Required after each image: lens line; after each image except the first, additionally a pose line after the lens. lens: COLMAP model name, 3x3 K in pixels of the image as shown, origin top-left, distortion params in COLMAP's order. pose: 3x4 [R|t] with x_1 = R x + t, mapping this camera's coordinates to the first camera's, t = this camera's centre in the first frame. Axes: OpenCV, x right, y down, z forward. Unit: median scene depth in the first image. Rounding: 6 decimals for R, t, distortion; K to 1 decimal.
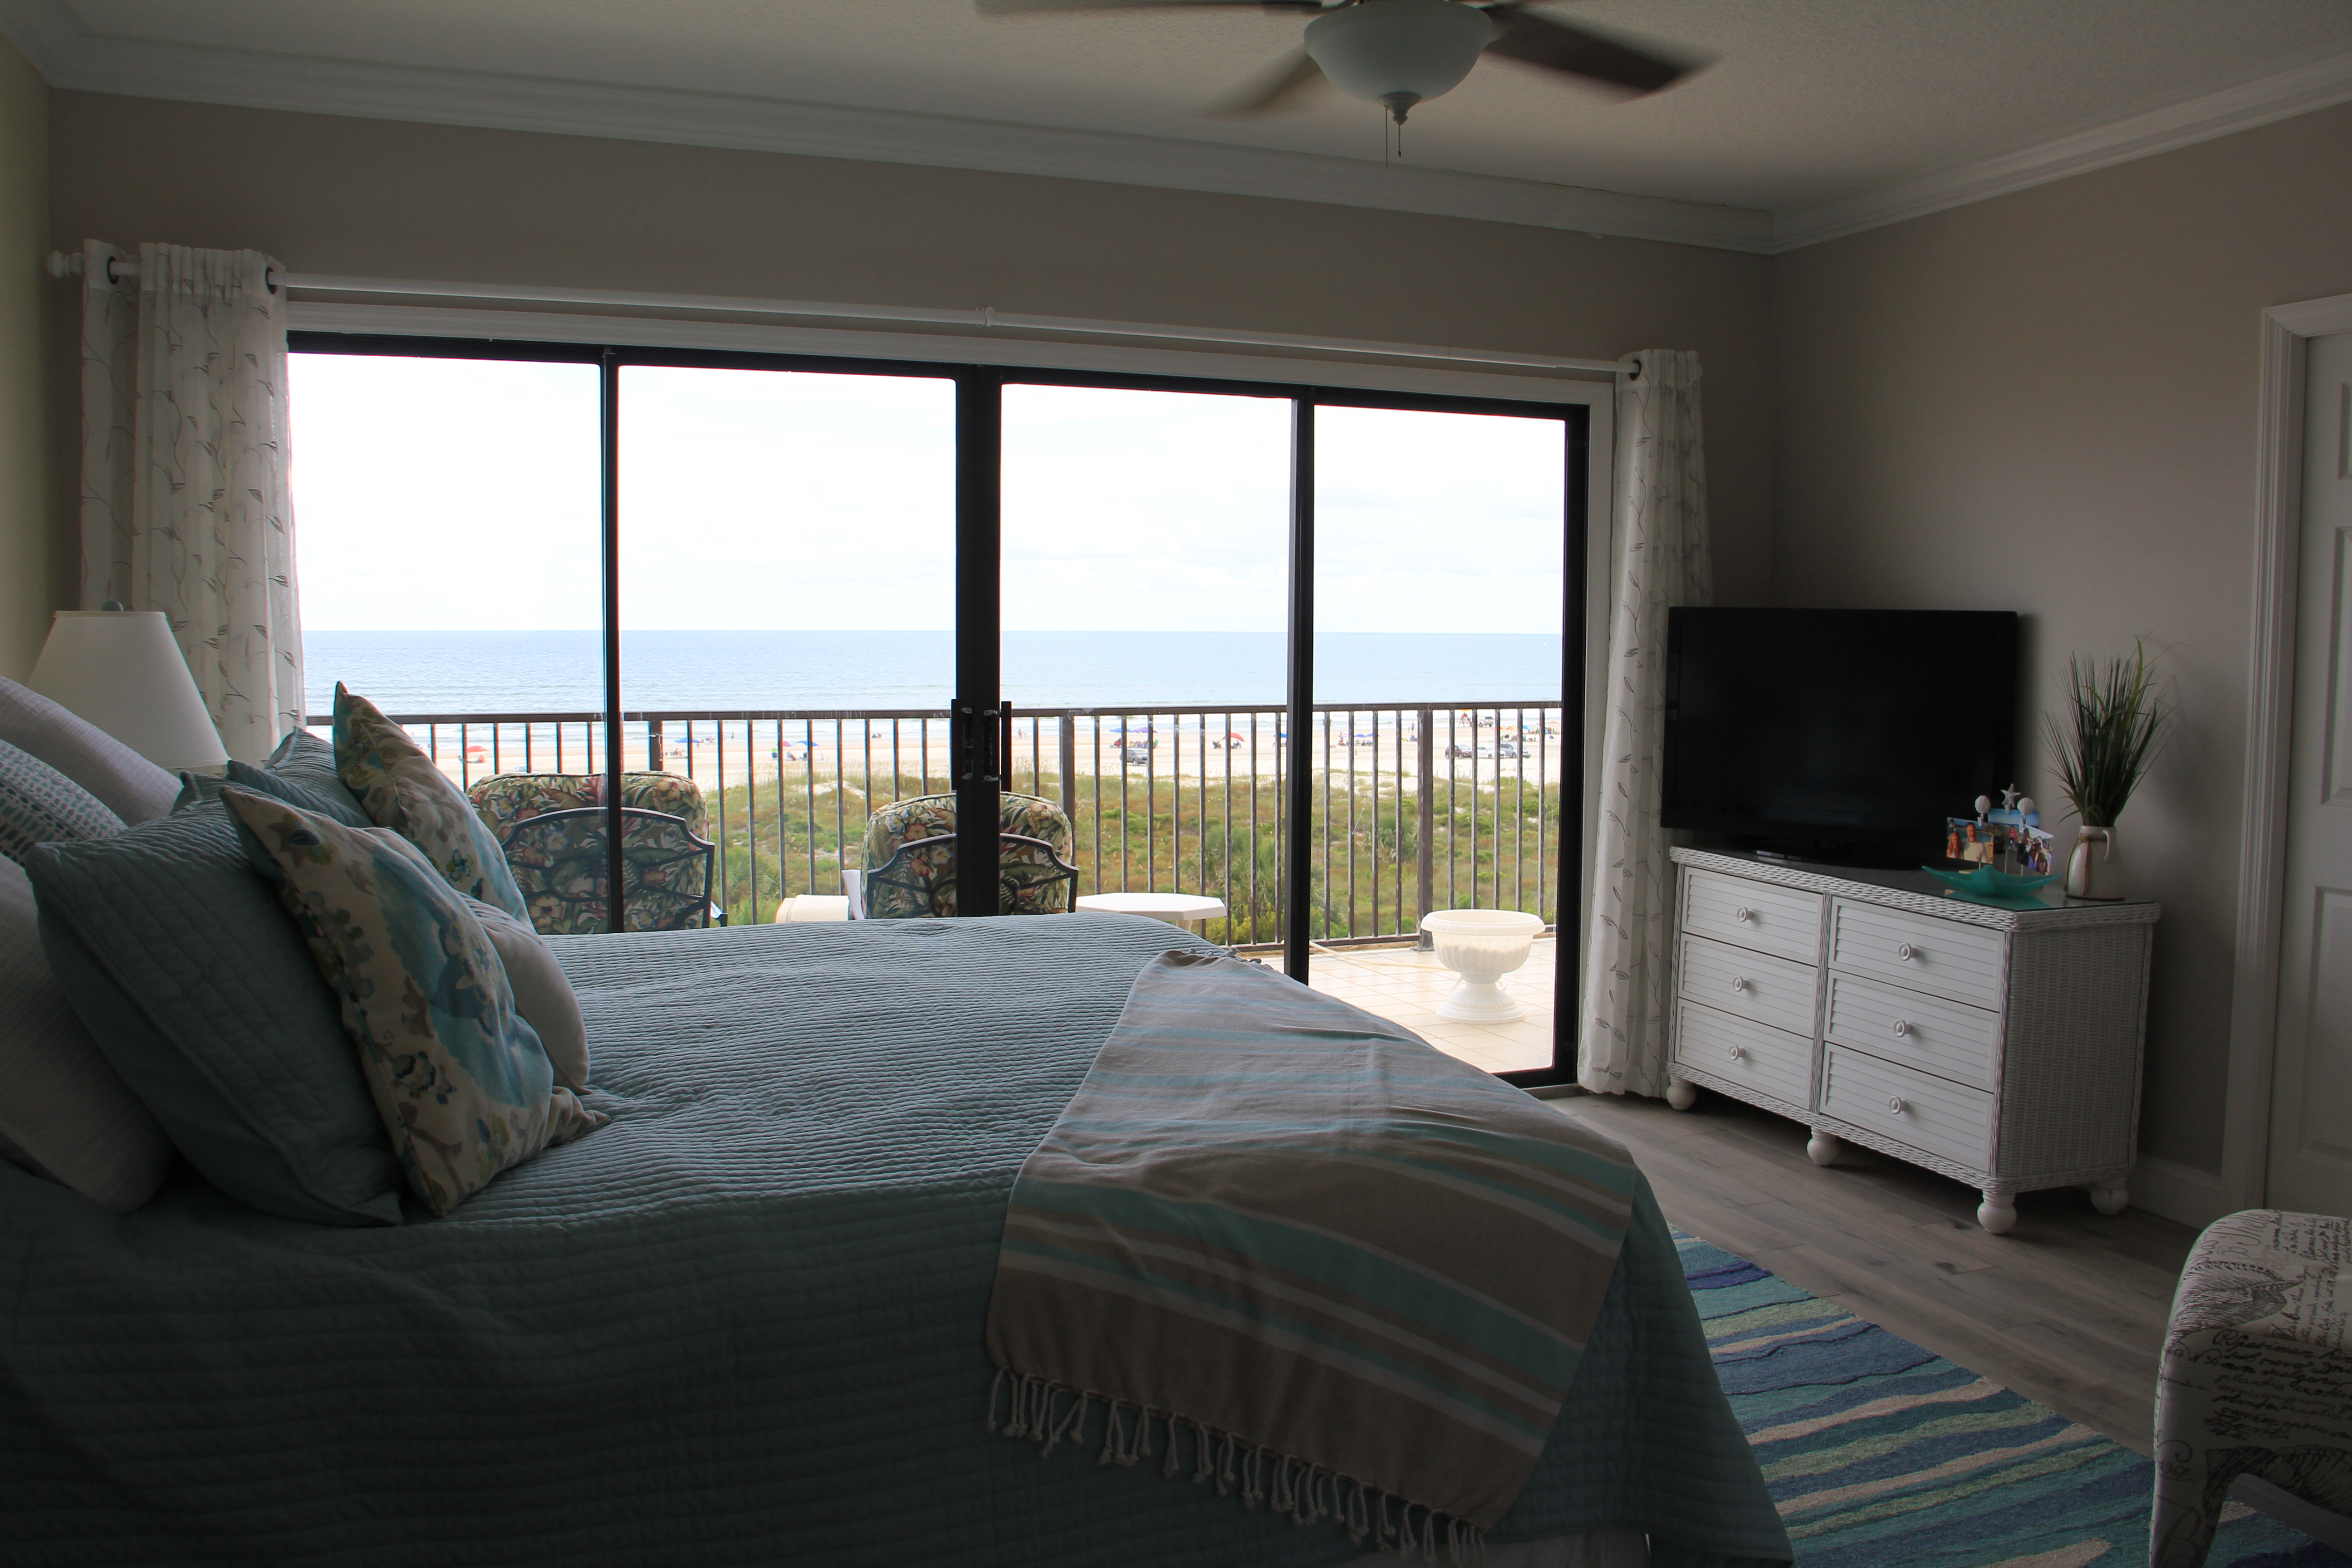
lens RADIAL K [[1934.4, 0, 1187.9], [0, 1934.4, 822.0], [0, 0, 1]] dist [-0.190118, 0.138019]
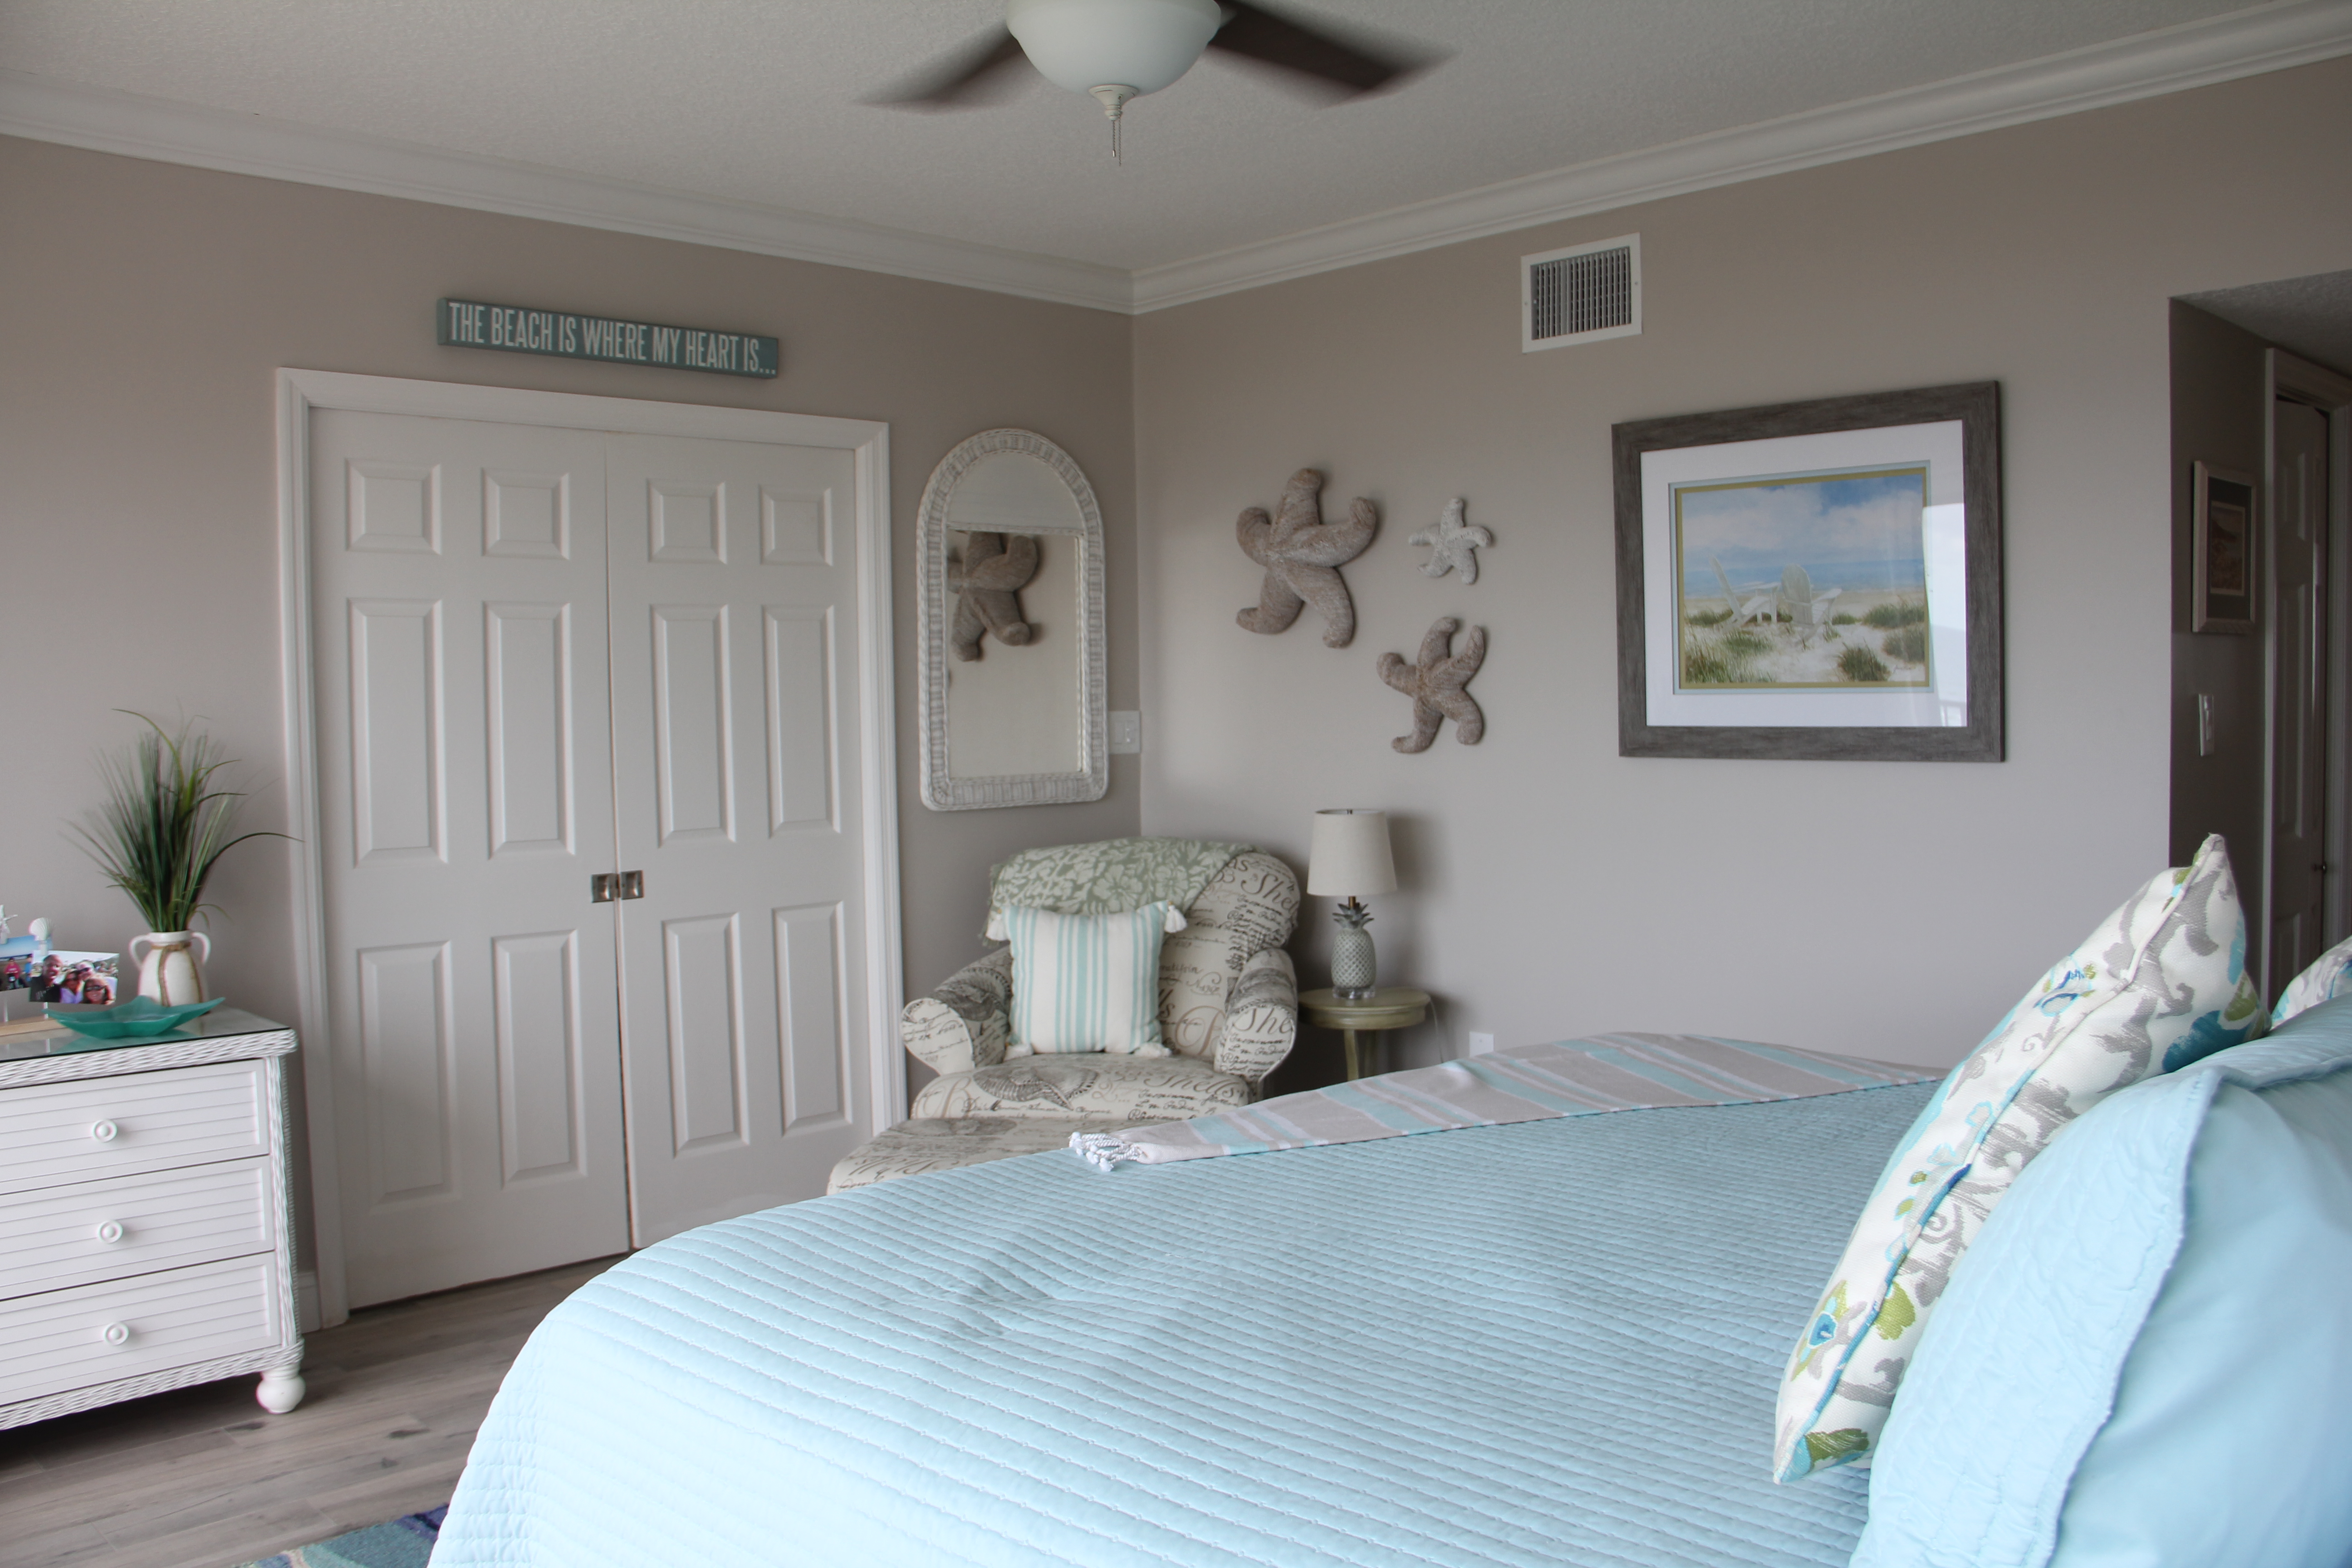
lens RADIAL K [[1934.4, 0, 1187.9], [0, 1934.4, 822.0], [0, 0, 1]] dist [-0.190118, 0.138019]
pose [[-0.412550, -0.059305, 0.909002, -0.475701], [0.097976, 0.989201, 0.109003, -0.094446], [-0.905651, 0.134029, -0.402285, 0.912750]]
